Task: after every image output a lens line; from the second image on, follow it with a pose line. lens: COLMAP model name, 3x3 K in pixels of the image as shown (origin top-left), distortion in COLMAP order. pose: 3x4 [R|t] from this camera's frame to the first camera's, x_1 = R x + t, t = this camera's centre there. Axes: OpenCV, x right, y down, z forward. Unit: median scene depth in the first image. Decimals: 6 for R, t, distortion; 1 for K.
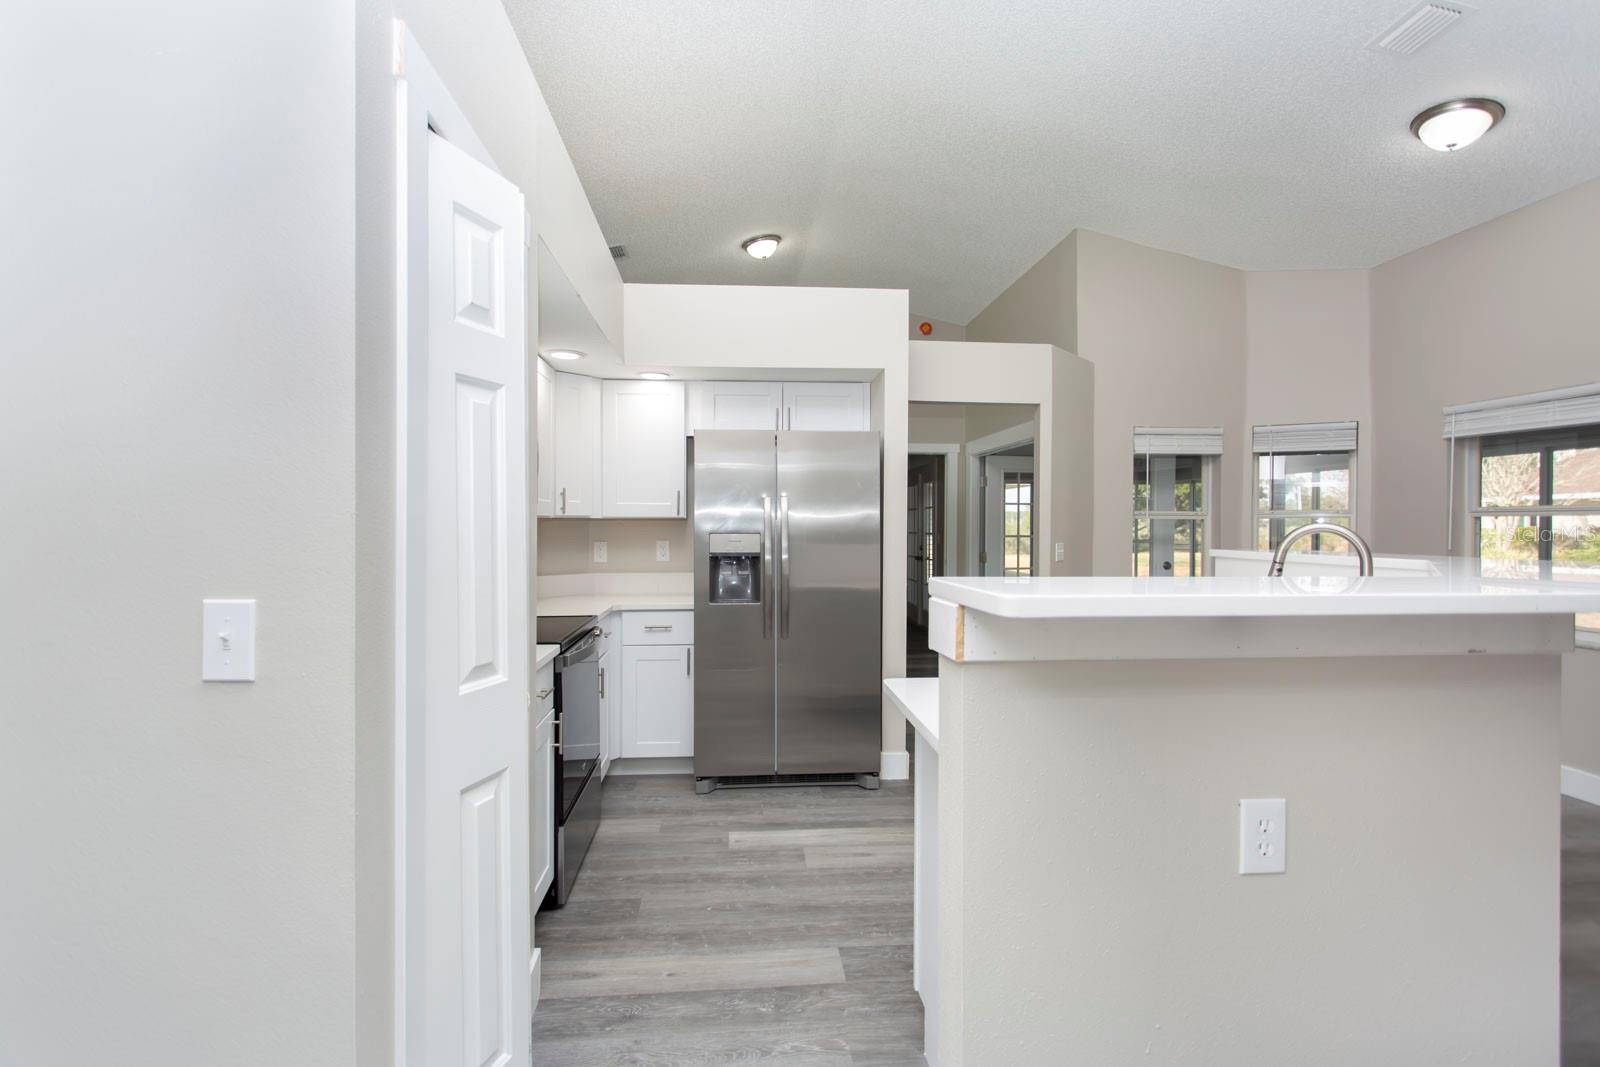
lens RADIAL K [[766.5, 0, 794.4], [0, 766.5, 524.0], [0, 0, 1]] dist [0.001001, 0.000602]
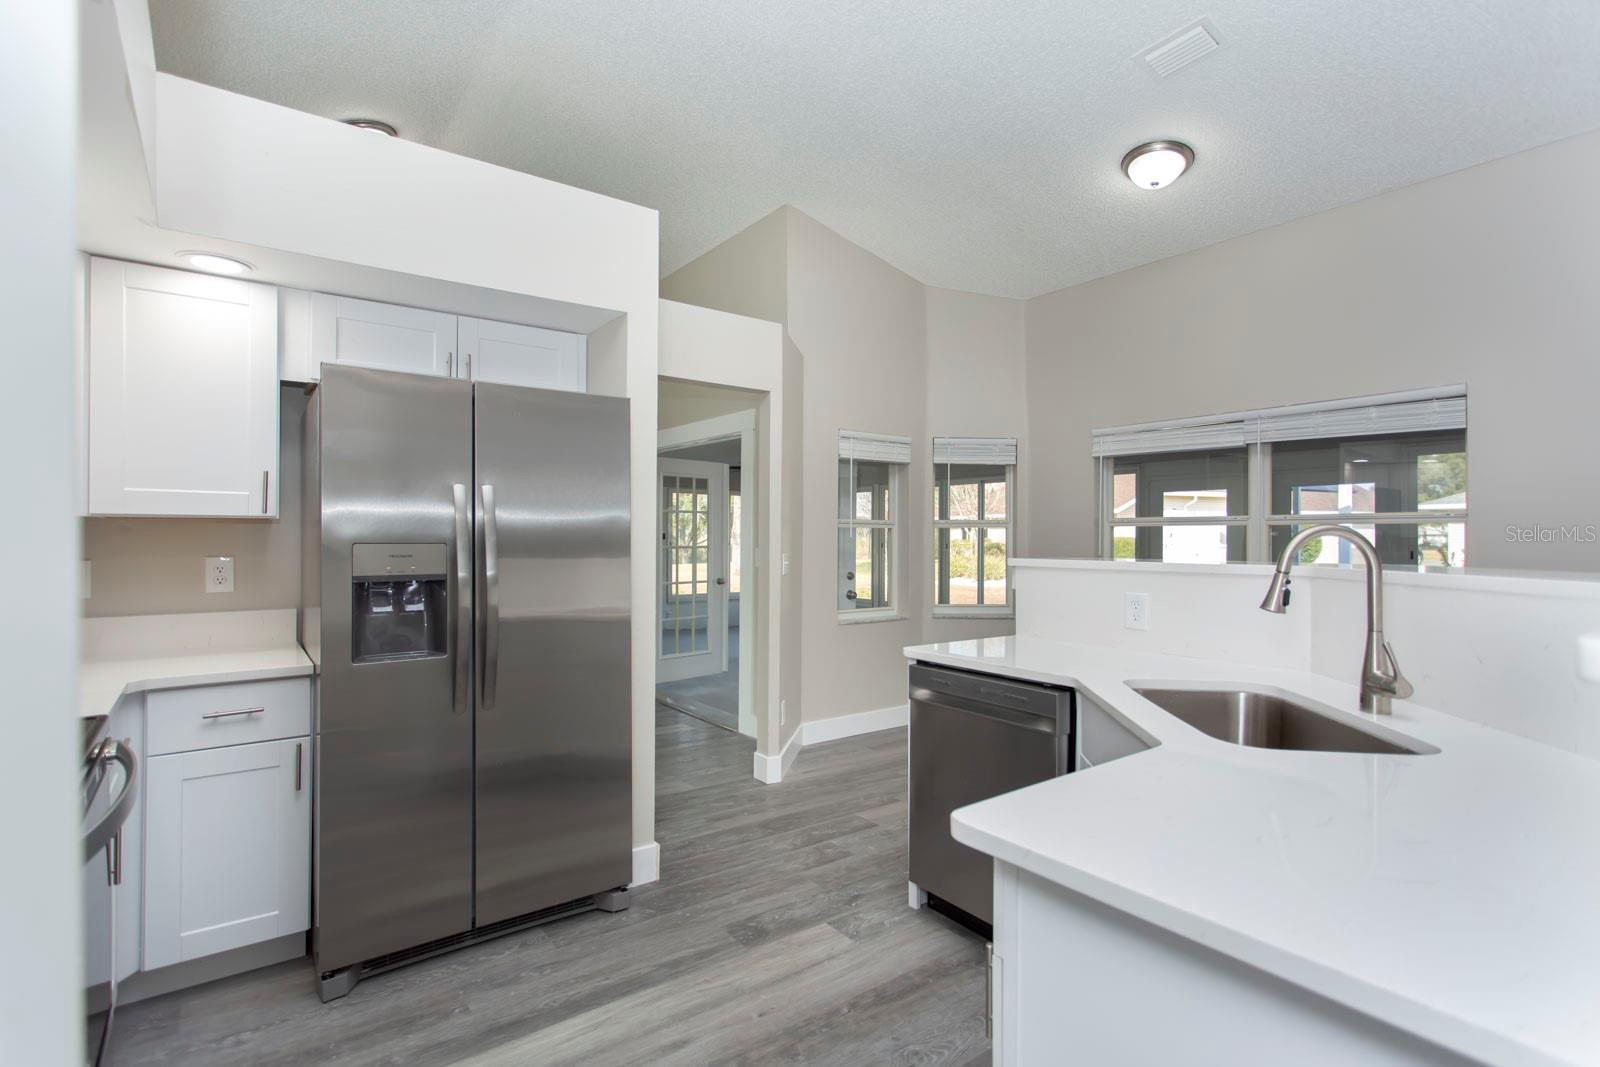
lens RADIAL K [[763.9, 0, 800.0], [0, 763.9, 533.5], [0, 0, 1]] dist [0.005281, 0.000773]
pose [[0.846069, 0.002908, 0.533065, -0.137927], [-0.000496, 0.999989, -0.004668, 0.007516], [-0.533073, 0.003685, 0.846061, 0.341411]]
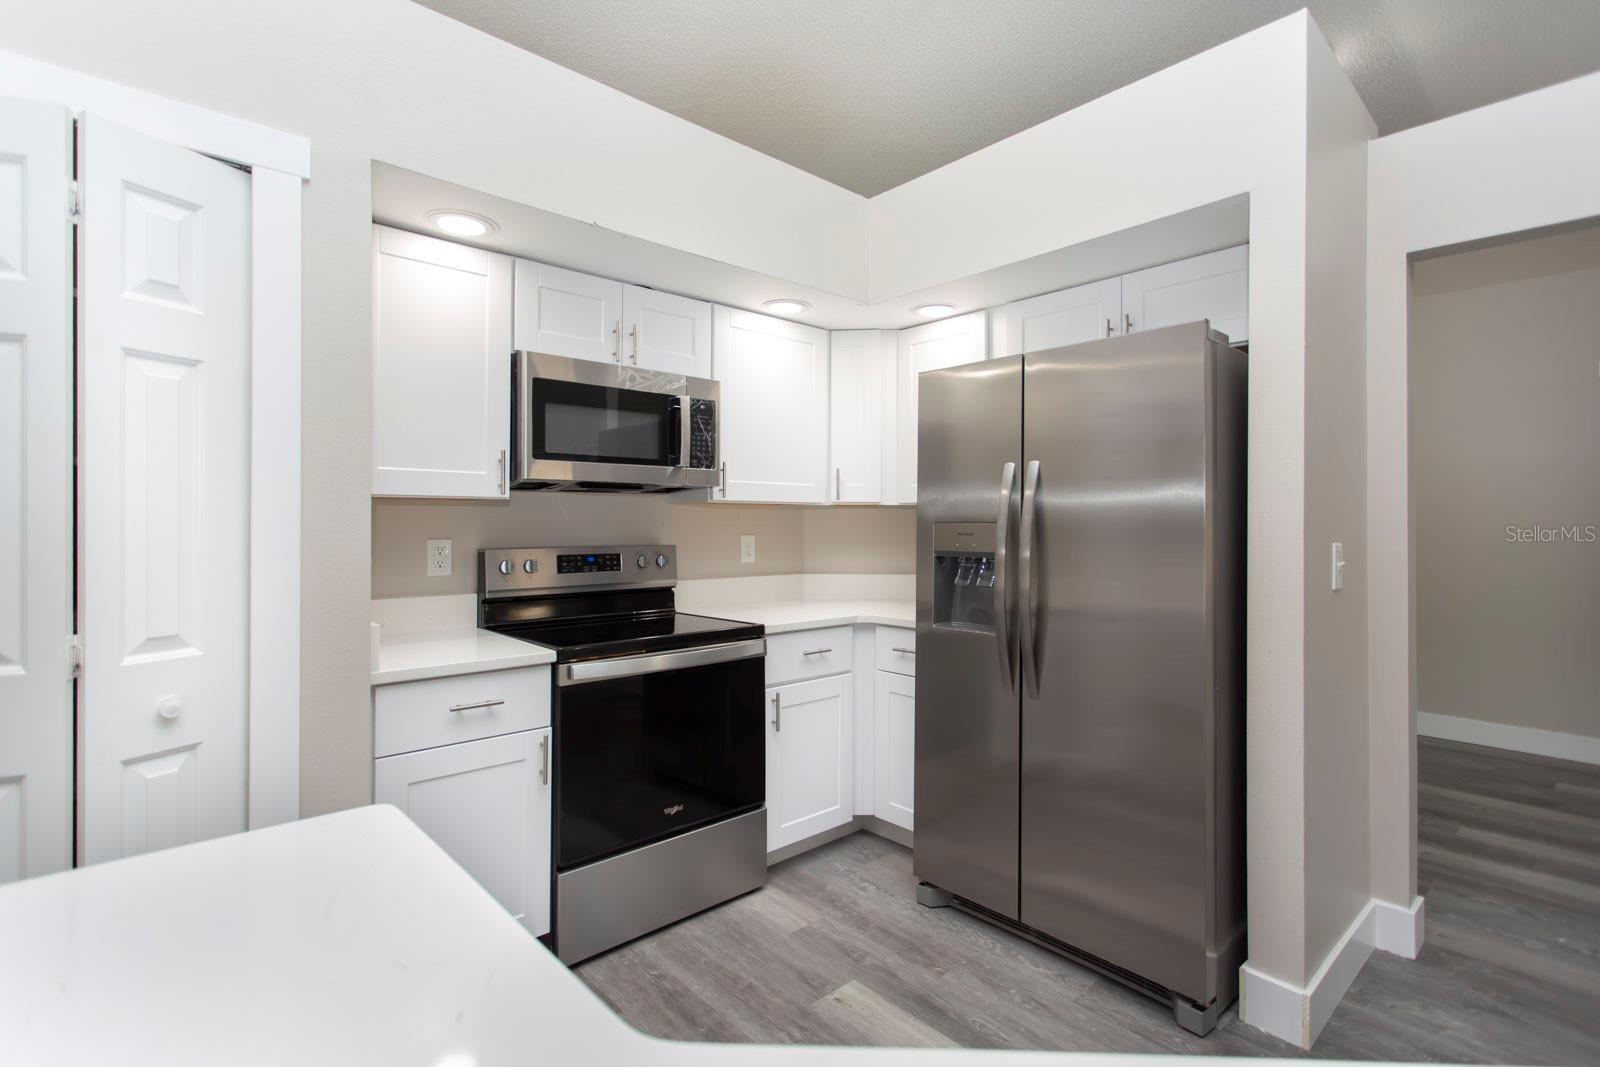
lens RADIAL K [[766.5, 0, 794.4], [0, 766.5, 524.0], [0, 0, 1]] dist [0.001001, 0.000602]
pose [[0.606319, 0.000206, -0.795222, 0.363975], [-0.002822, 0.999994, -0.001893, 0.015318], [0.795217, 0.003392, 0.606316, 0.511325]]
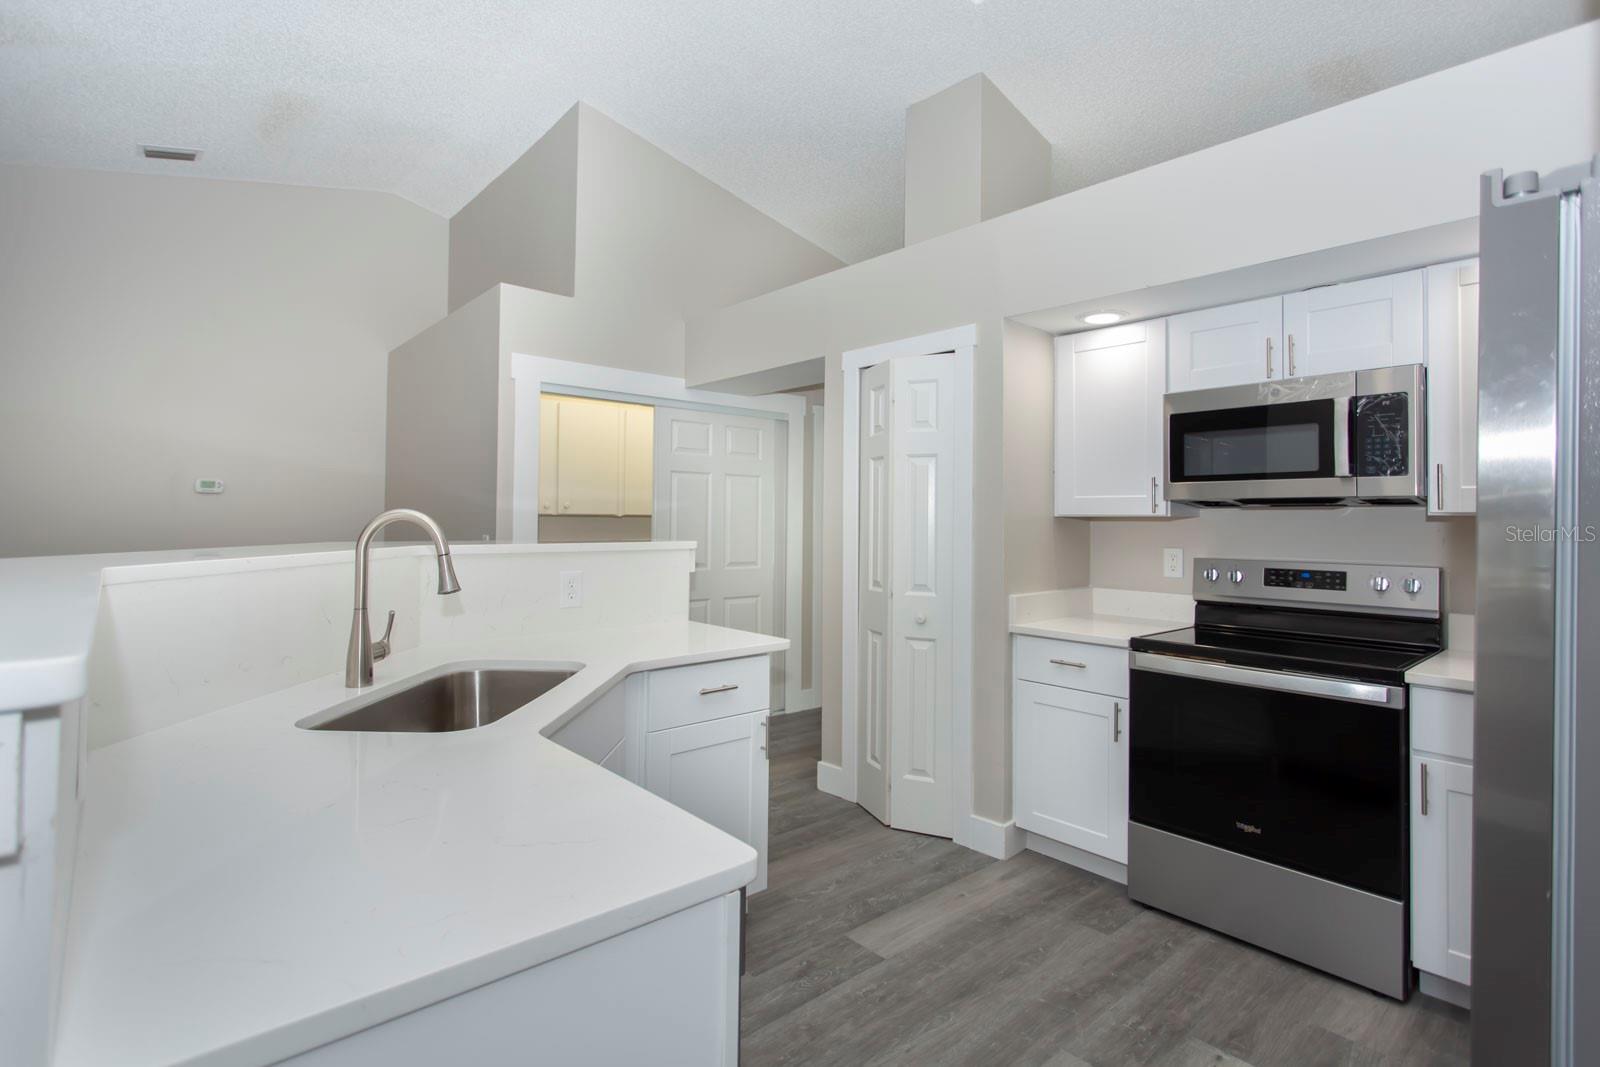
lens RADIAL K [[766.5, 0, 794.4], [0, 766.5, 524.0], [0, 0, 1]] dist [0.001001, 0.000602]
pose [[-0.802537, -0.008866, -0.596537, 0.480254], [-0.014858, 0.999876, 0.005129, 0.003164], [0.596417, 0.012979, -0.802570, 1.122275]]
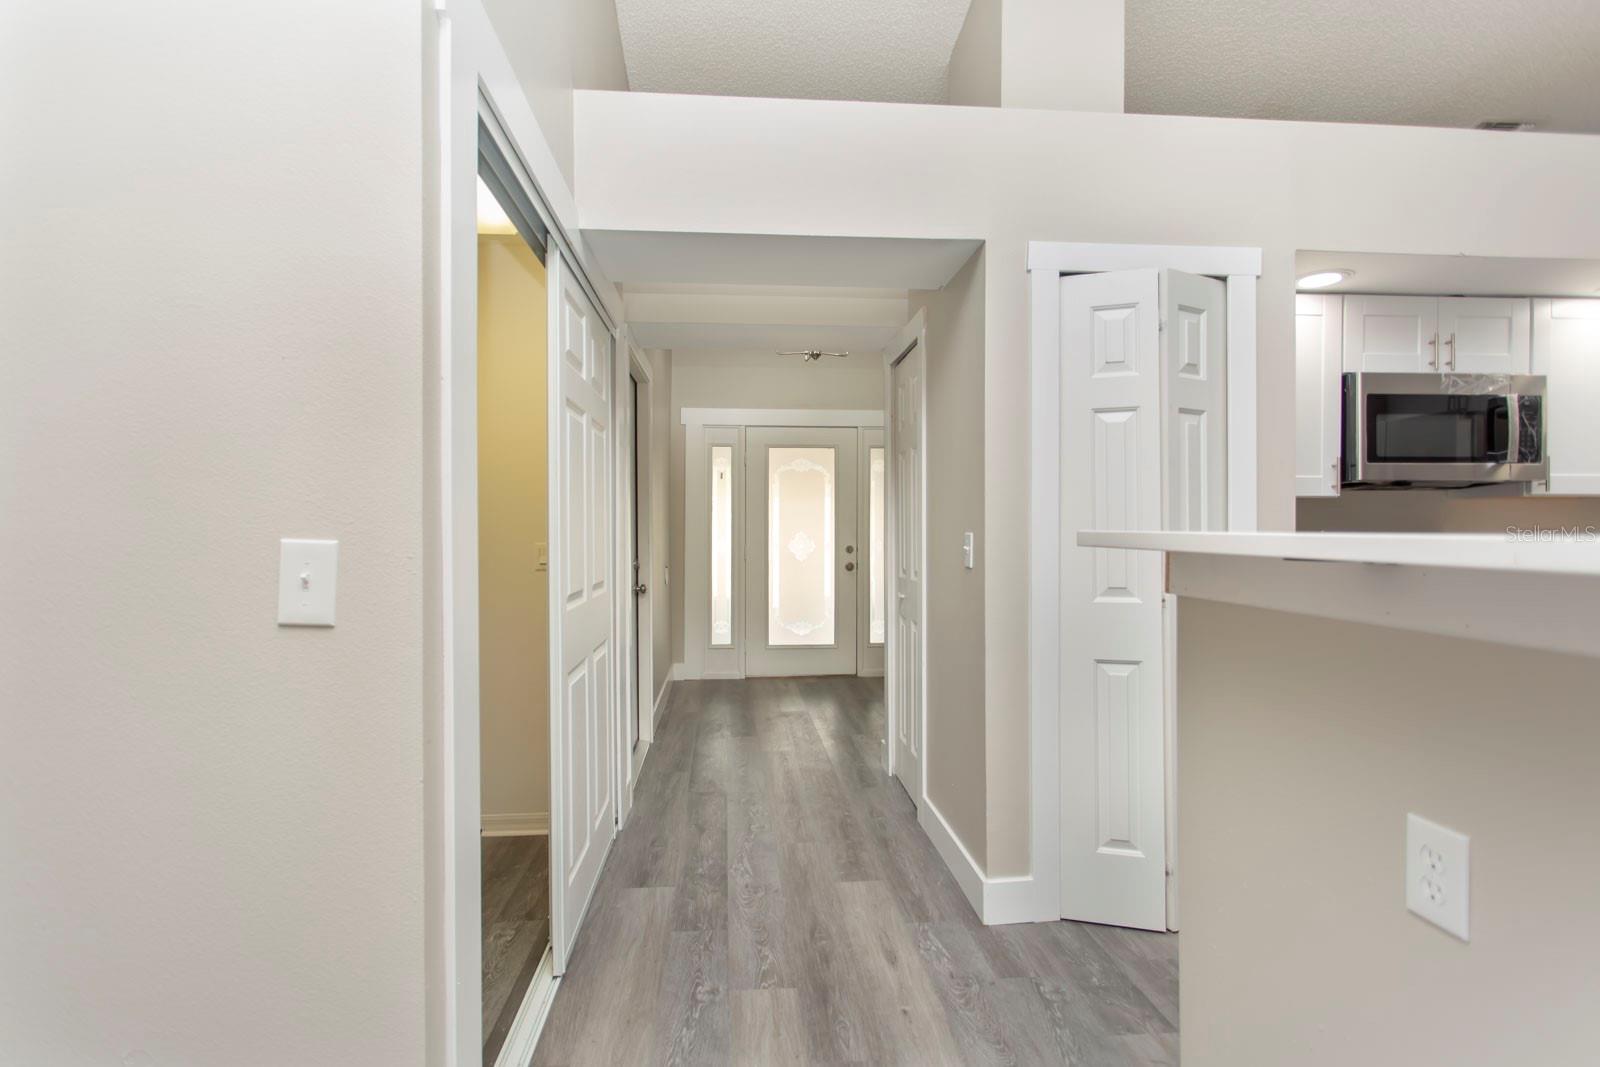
lens RADIAL K [[766.4, 0, 779.9], [0, 766.4, 528.2], [0, 0, 1]] dist [0.004349, 0.000859]
pose [[-0.002667, -0.000396, -0.999996, 0.487081], [-0.004376, 0.999990, -0.000384, 0.028625], [0.999987, 0.004375, -0.002669, 0.143500]]
